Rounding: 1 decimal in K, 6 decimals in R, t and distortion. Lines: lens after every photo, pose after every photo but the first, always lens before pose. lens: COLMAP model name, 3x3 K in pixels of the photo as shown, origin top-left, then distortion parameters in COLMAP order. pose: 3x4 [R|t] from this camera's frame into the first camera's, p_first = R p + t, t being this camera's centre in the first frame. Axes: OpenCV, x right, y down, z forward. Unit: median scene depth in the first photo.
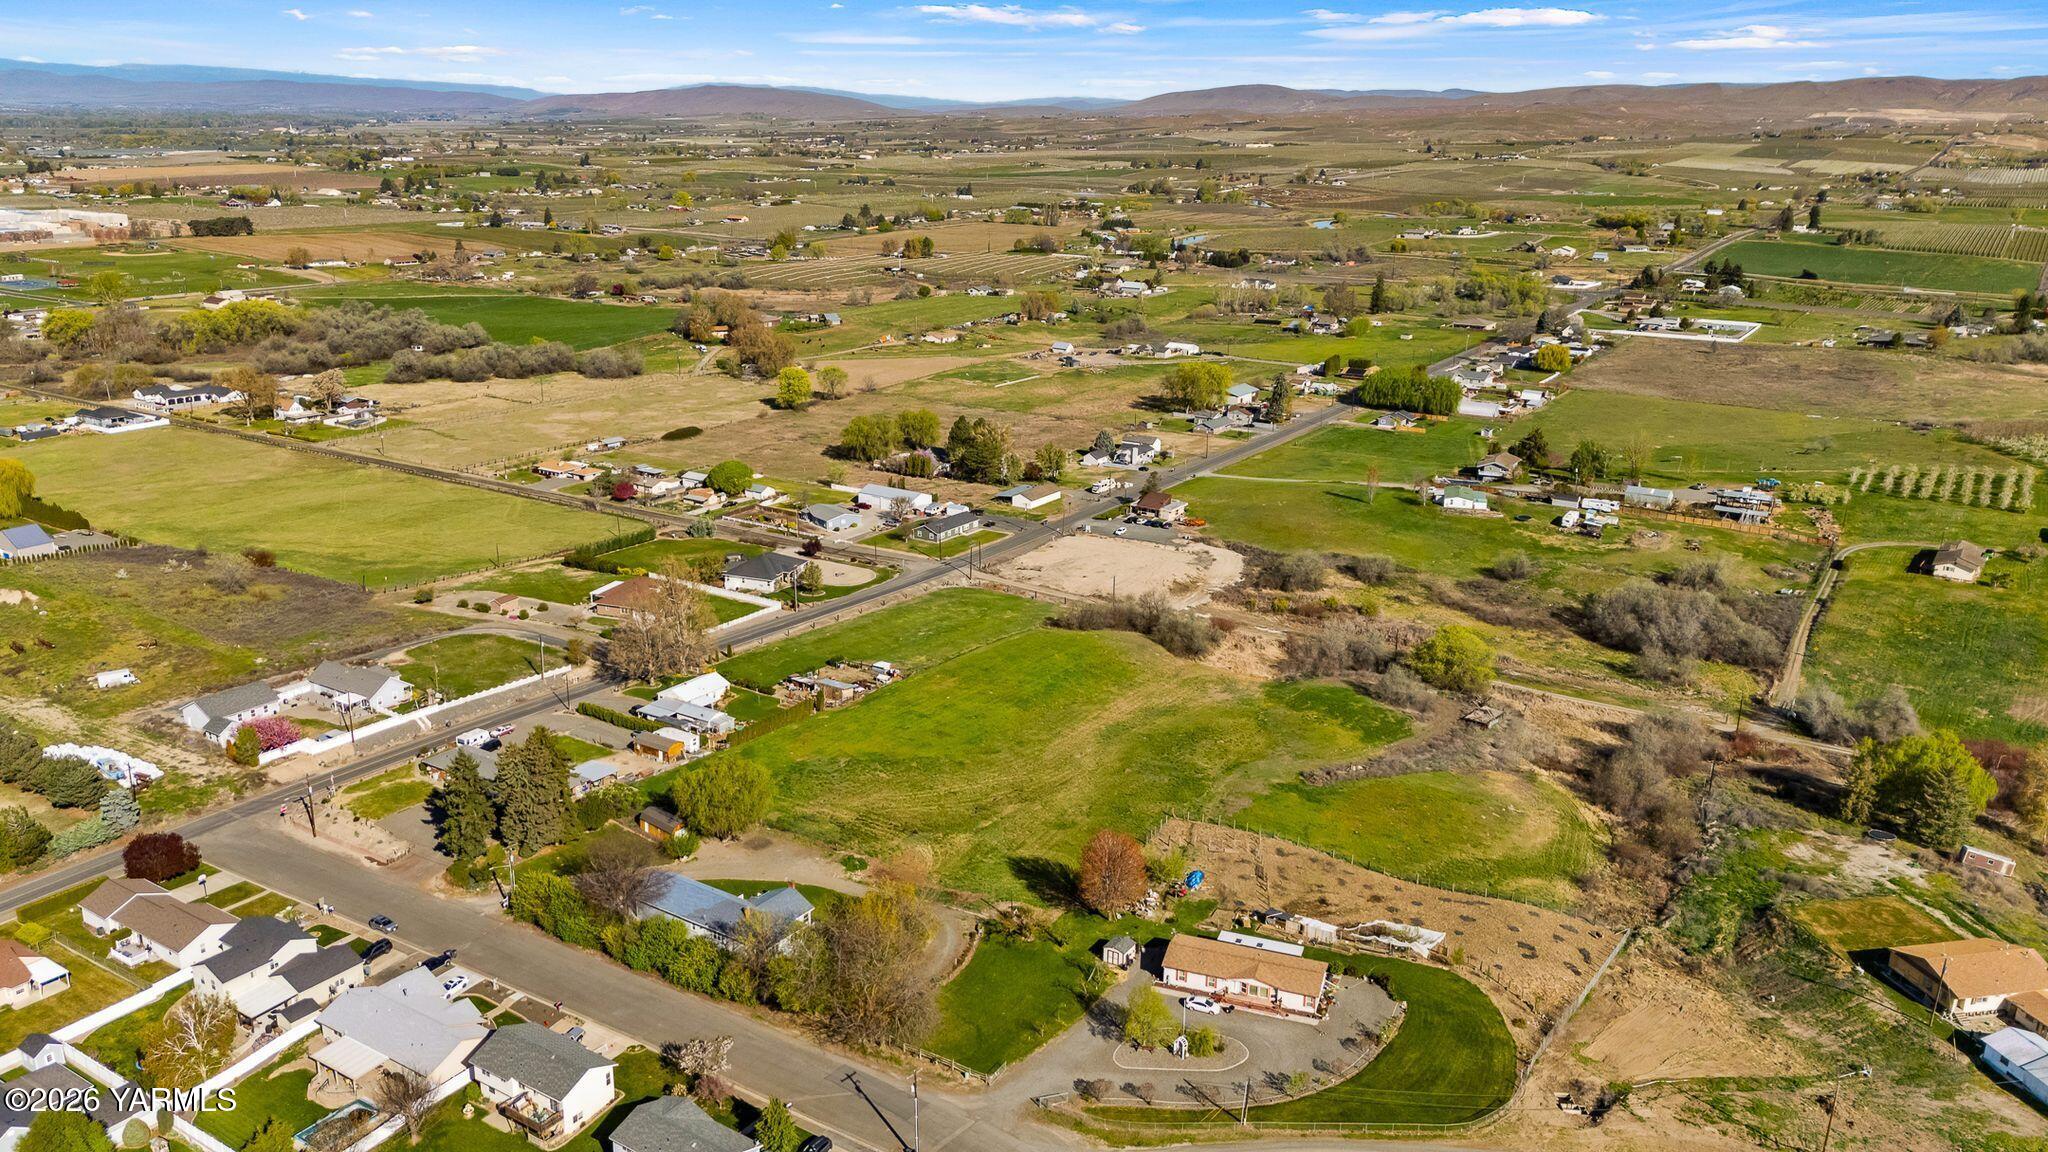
lens RADIAL K [[1483.8, 0, 1024.0], [0, 1483.8, 576.0], [0, 0, 1]] dist [0.088044, -0.111071]
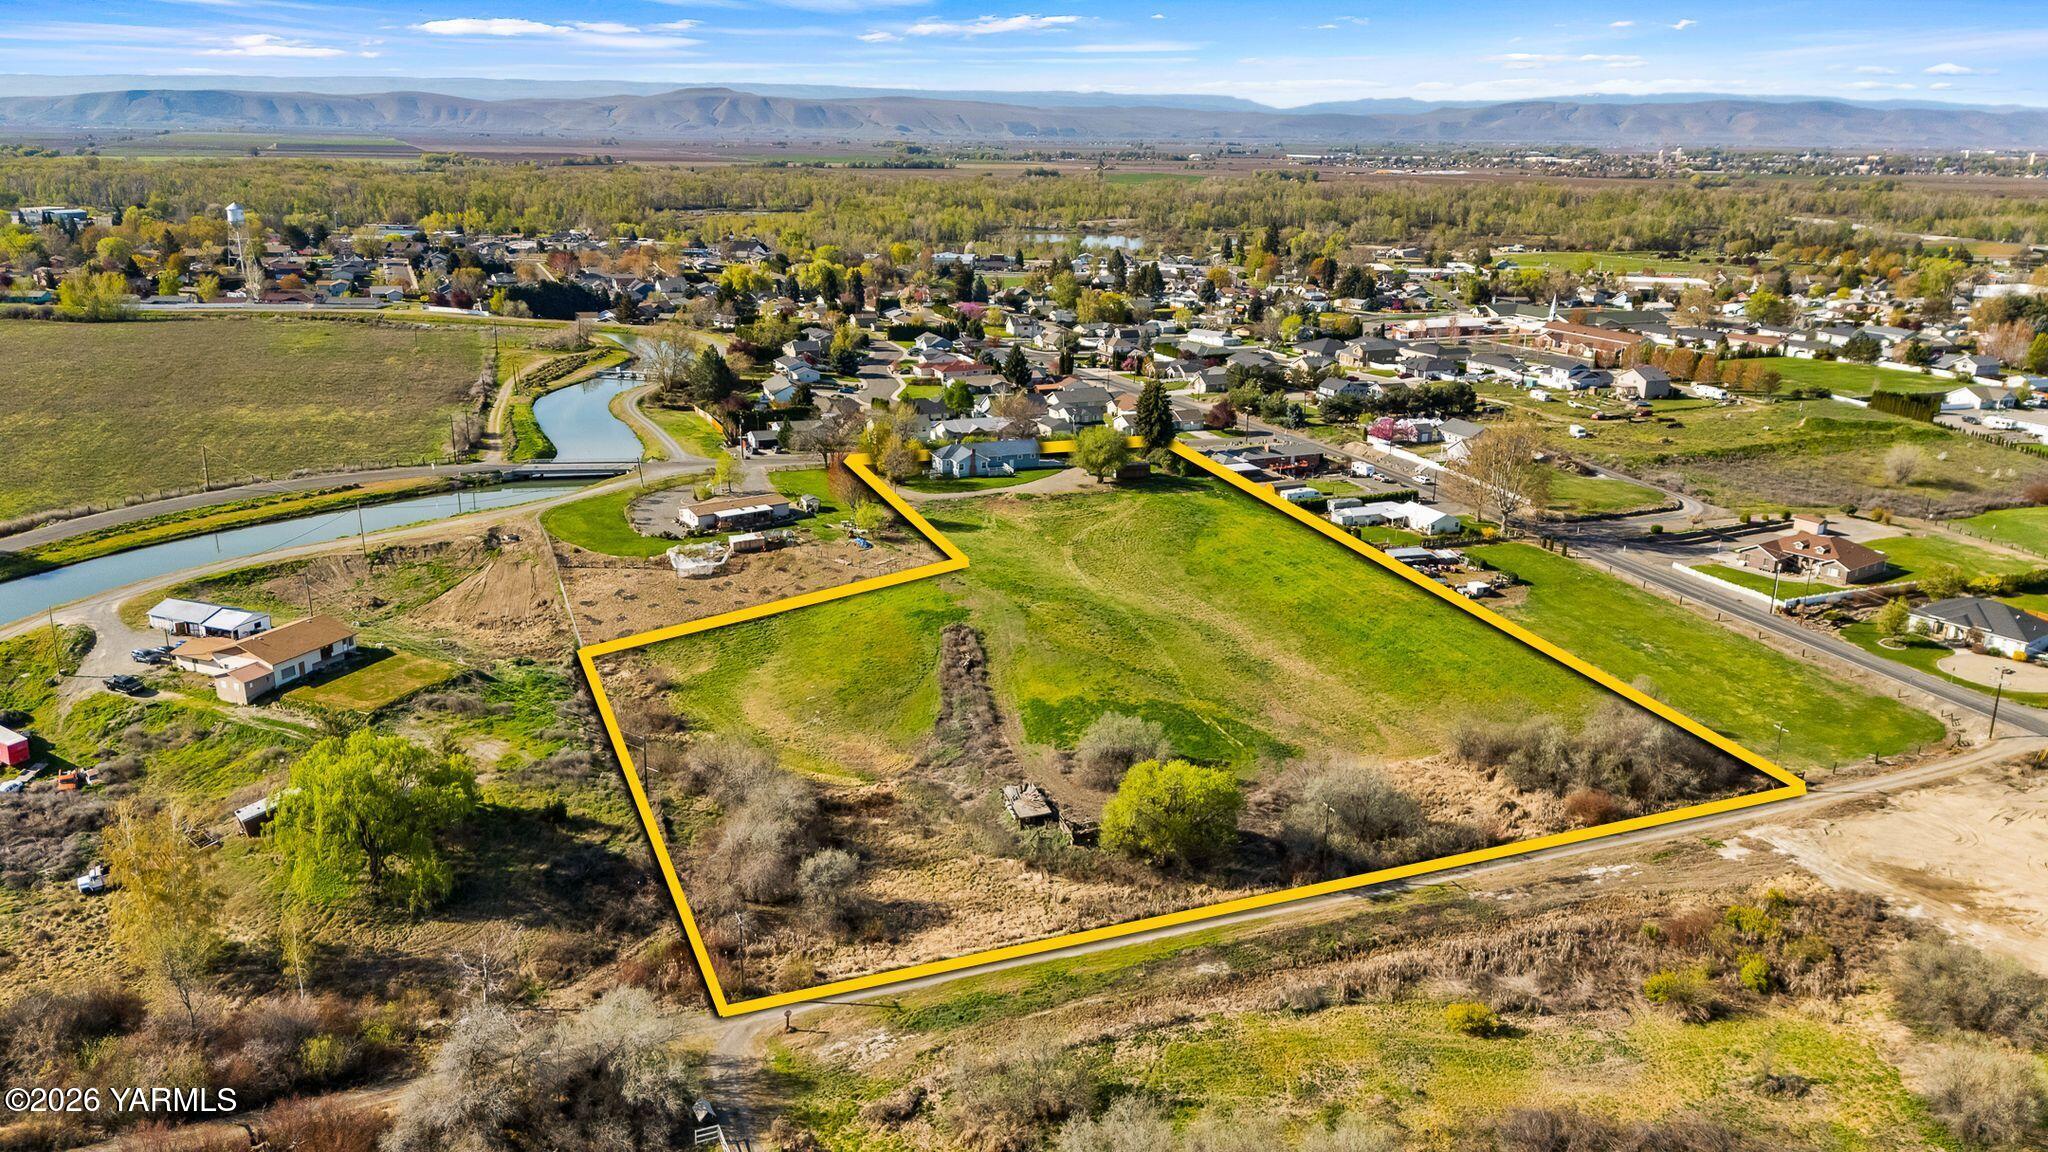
lens RADIAL K [[1506.9, 0, 1021.2], [0, 1506.9, 580.7], [0, 0, 1]] dist [0.083302, -0.095602]
pose [[-0.548309, 0.217537, -0.807486, 0.611772], [-0.265021, 0.870606, 0.414499, -0.190640], [0.793171, 0.441275, -0.419709, 0.936044]]
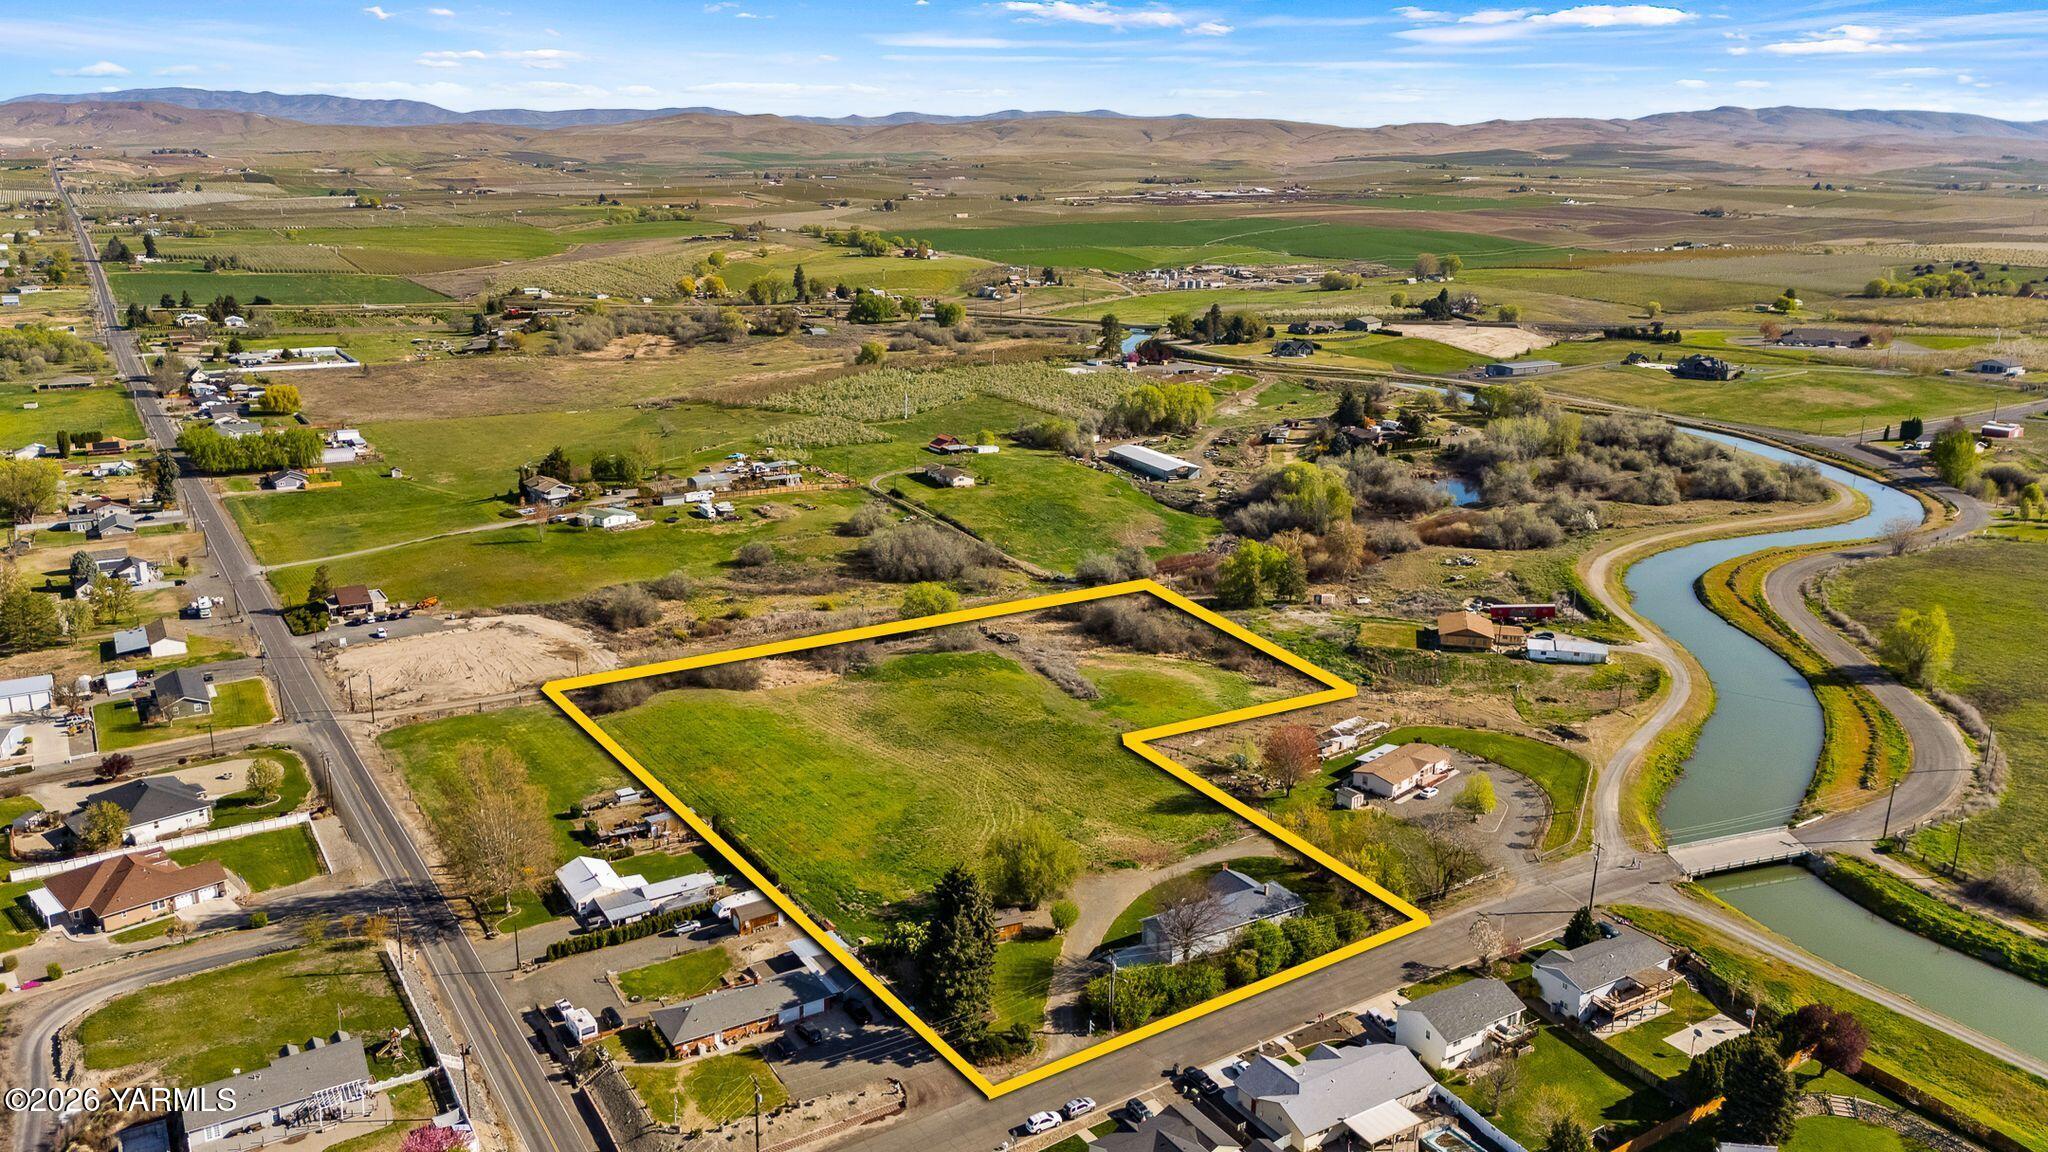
lens RADIAL K [[1483.8, 0, 1024.0], [0, 1483.8, 576.0], [0, 0, 1]] dist [0.088044, -0.111071]
pose [[0.427020, -0.246785, 0.869914, -0.581720], [0.259948, 0.954930, 0.143301, -0.099835], [-0.866072, 0.164941, 0.471926, 0.299570]]
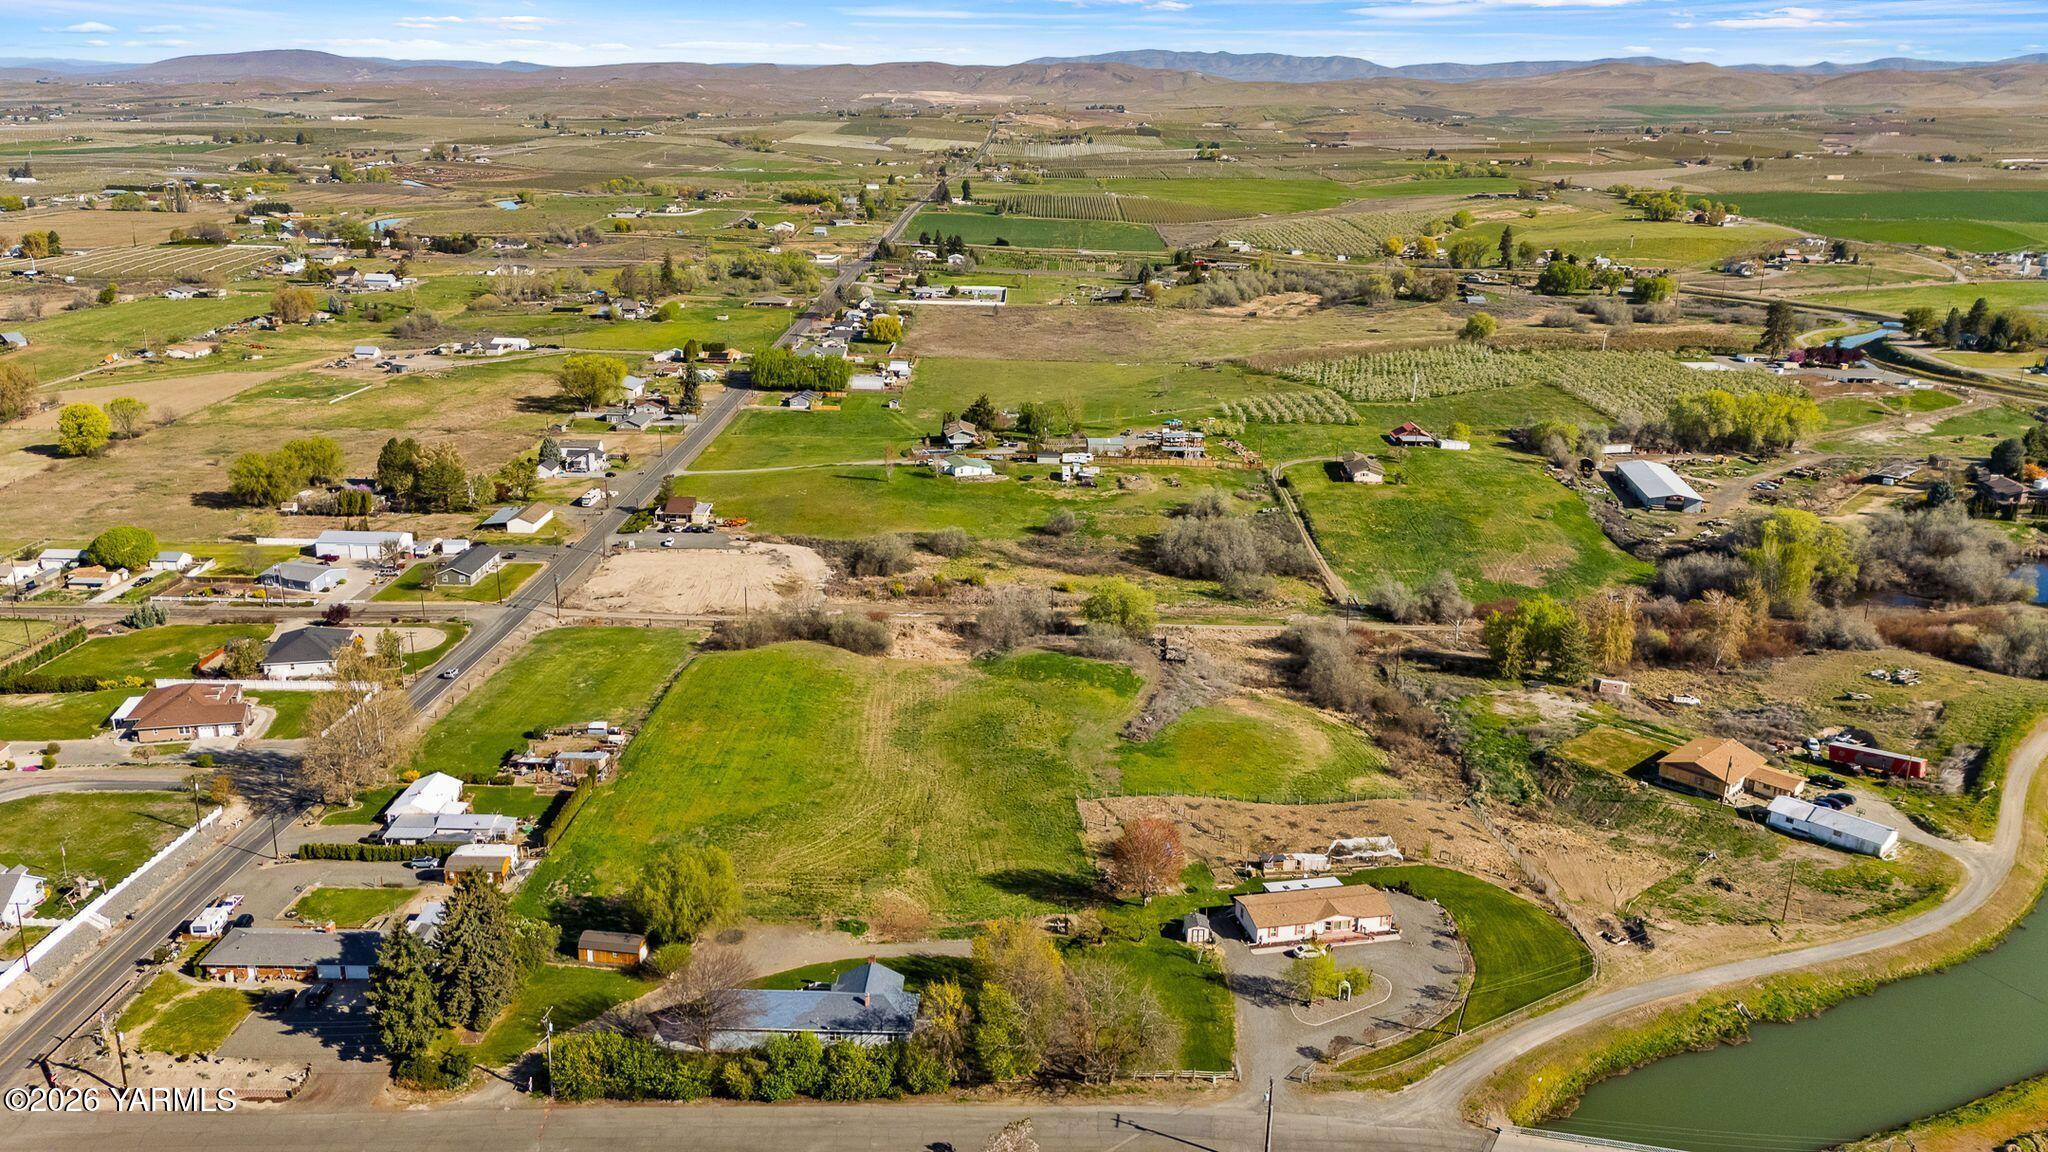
lens RADIAL K [[1506.9, 0, 1021.2], [0, 1506.9, 580.7], [0, 0, 1]] dist [0.083302, -0.095602]
pose [[0.843816, -0.156511, 0.513302, -0.267382], [0.149244, 0.987232, 0.055676, -0.029416], [-0.515462, 0.029627, 0.856400, 0.085363]]
